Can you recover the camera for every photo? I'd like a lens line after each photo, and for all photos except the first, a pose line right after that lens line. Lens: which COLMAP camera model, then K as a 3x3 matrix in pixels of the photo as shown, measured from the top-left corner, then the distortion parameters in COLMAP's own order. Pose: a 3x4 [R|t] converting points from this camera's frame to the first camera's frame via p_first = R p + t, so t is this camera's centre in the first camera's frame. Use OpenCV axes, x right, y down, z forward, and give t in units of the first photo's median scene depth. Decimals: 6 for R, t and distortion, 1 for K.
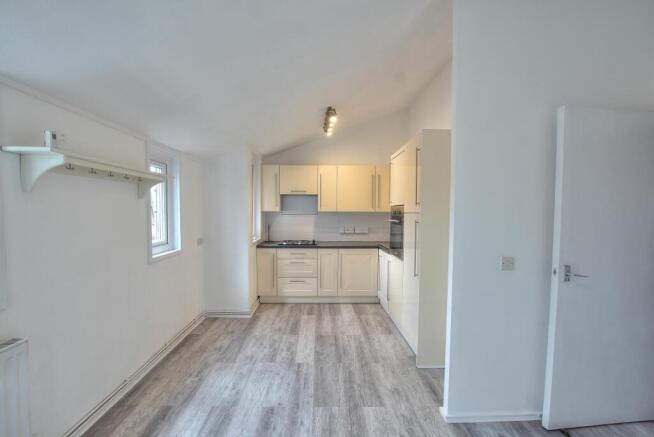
lens RADIAL K [[289.7, 0, 326.5], [0, 289.7, 217.7], [0, 0, 1]] dist [0.000012, -0.000002]
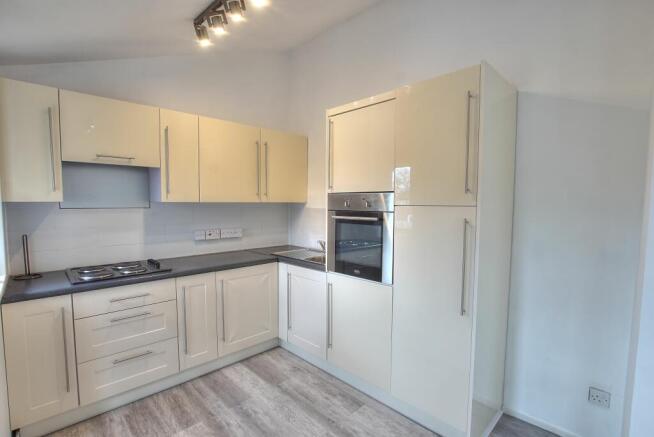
lens RADIAL K [[306.7, 0, 327.5], [0, 306.7, 222.8], [0, 0, 1]] dist [-0.019821, 0.000264]
pose [[0.737597, -0.044626, 0.673765, -0.181852], [0.010885, 0.998470, 0.054215, -0.011416], [-0.675153, -0.032655, 0.736954, 0.443992]]
